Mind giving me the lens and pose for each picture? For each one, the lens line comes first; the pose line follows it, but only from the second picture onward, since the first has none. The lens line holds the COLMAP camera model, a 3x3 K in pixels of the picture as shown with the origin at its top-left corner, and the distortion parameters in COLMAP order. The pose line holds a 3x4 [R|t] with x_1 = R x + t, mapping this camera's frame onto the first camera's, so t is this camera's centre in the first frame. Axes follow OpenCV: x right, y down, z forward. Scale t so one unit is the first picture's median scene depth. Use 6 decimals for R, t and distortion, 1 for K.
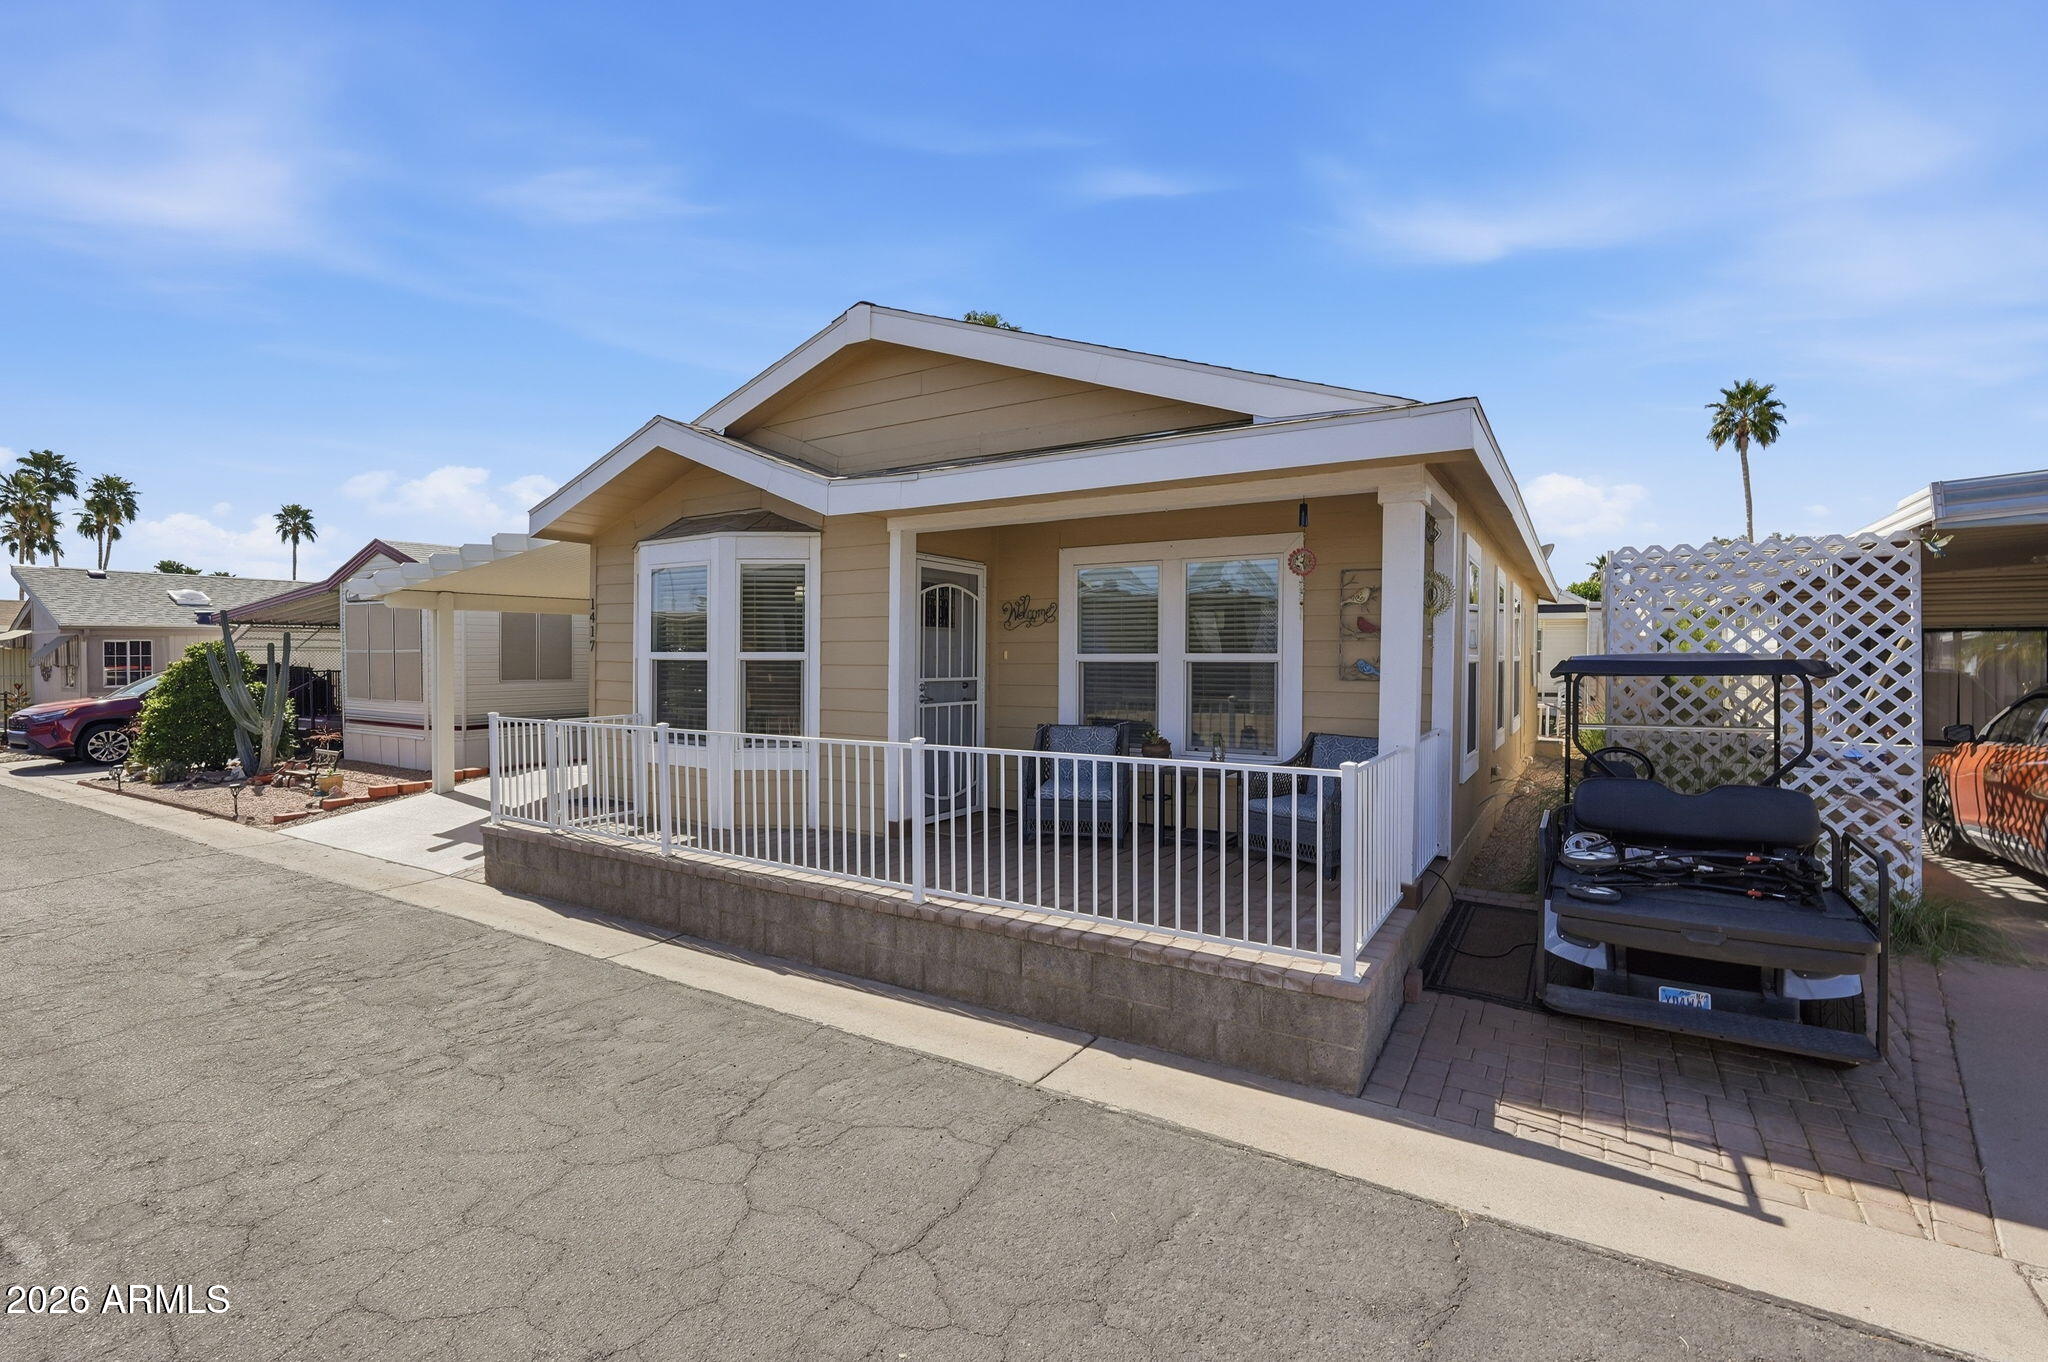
lens RADIAL K [[905.4, 0, 1019.3], [0, 905.4, 672.2], [0, 0, 1]] dist [0.002431, 0.000199]
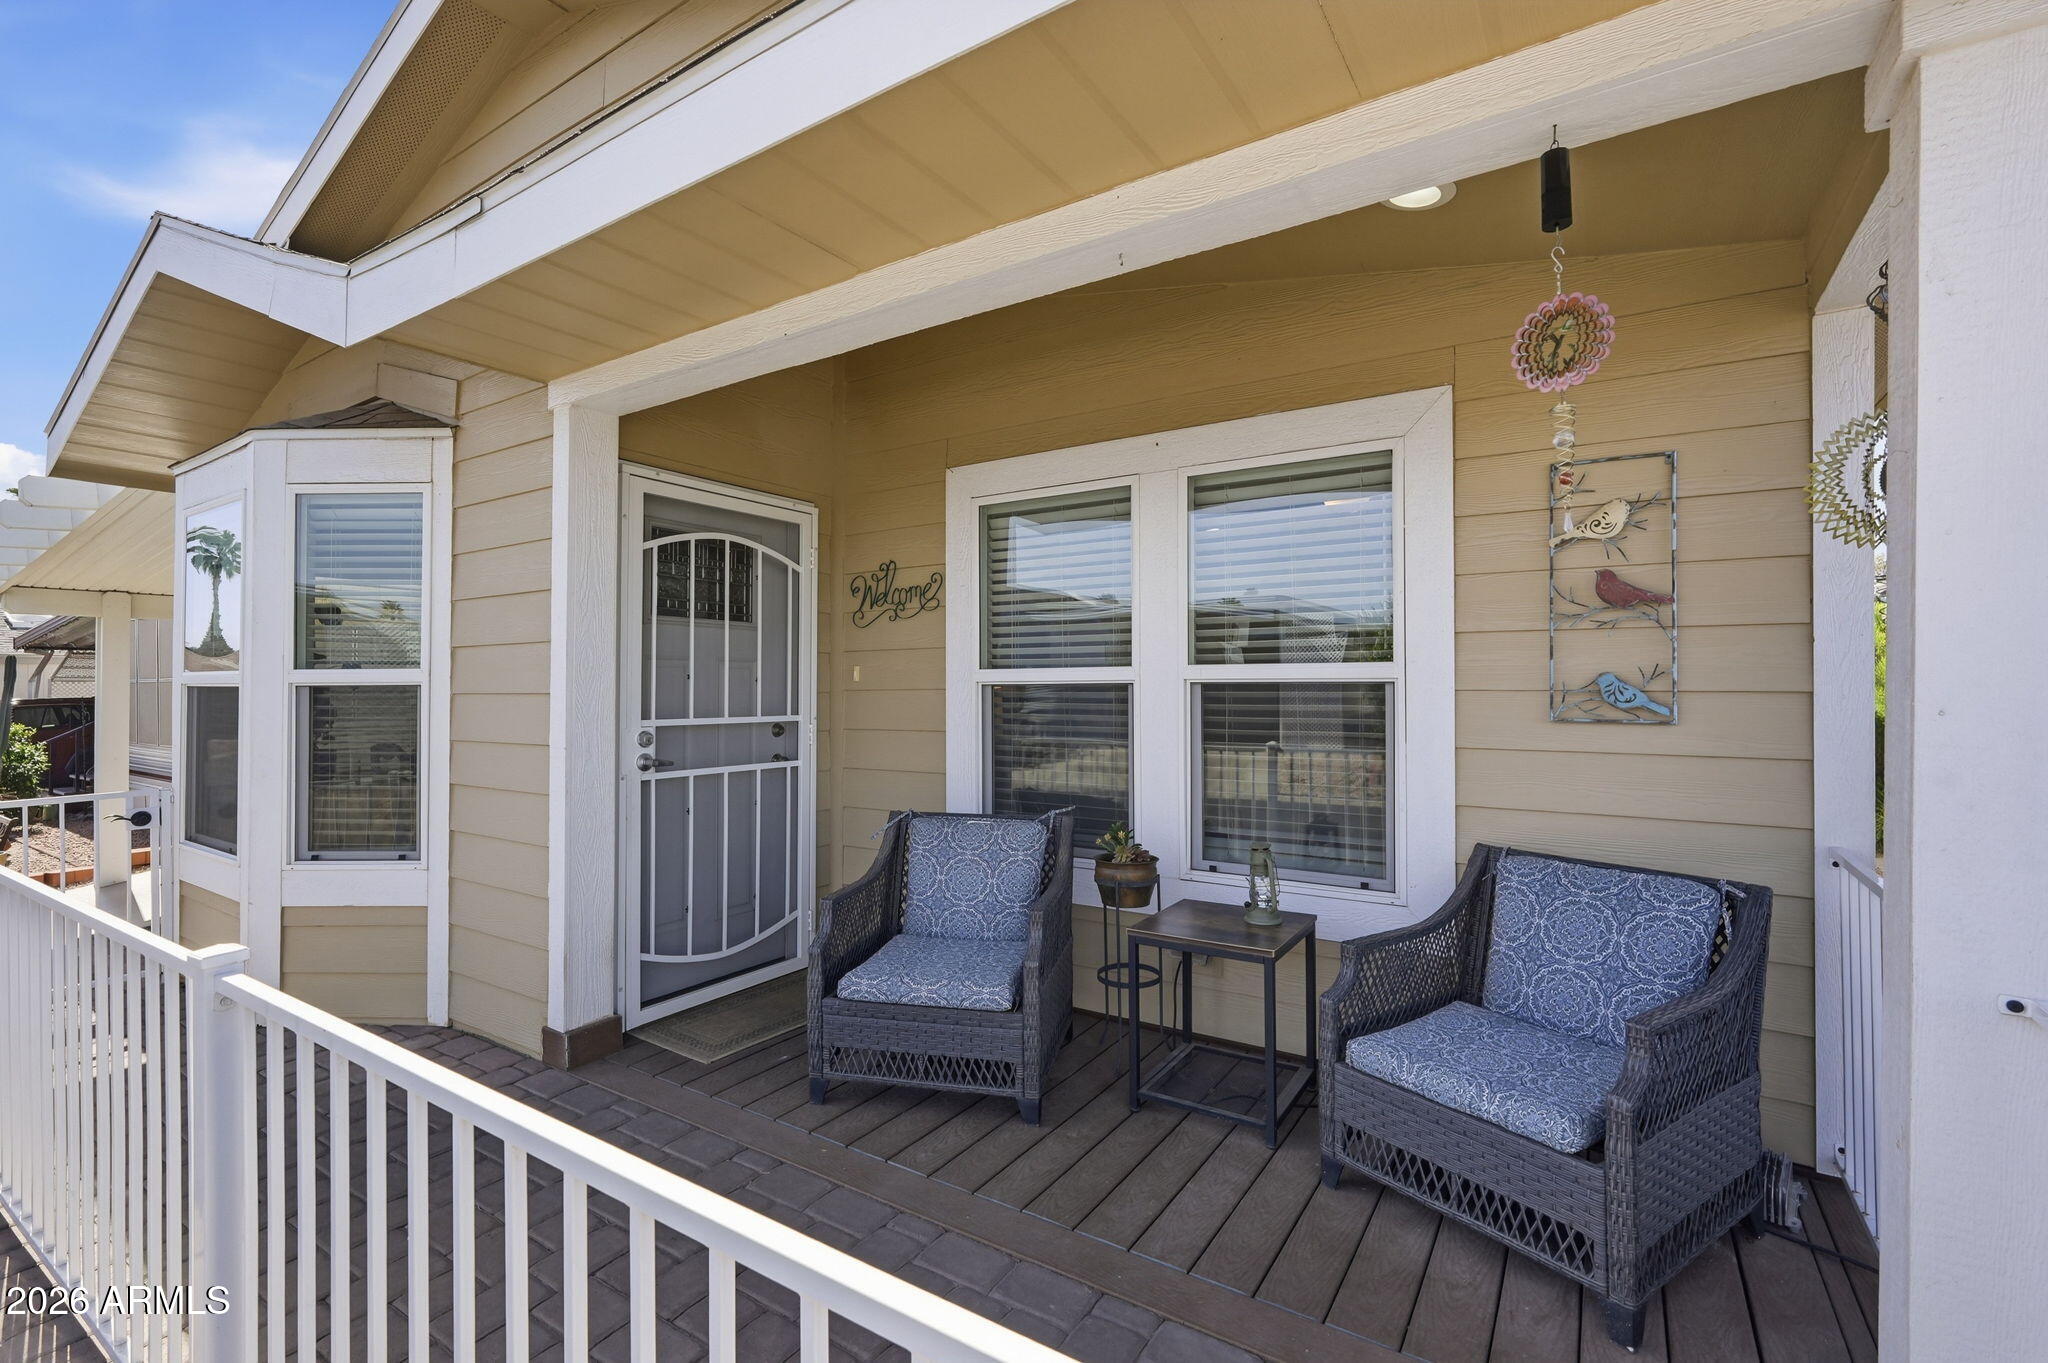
lens RADIAL K [[905.4, 0, 1027.2], [0, 905.4, 692.2], [0, 0, 1]] dist [0.002431, 0.000199]
pose [[0.999949, -0.007021, -0.007268, 0.095734], [0.006959, 0.999939, -0.008569, -0.002880], [0.007328, 0.008518, 0.999937, 0.489634]]
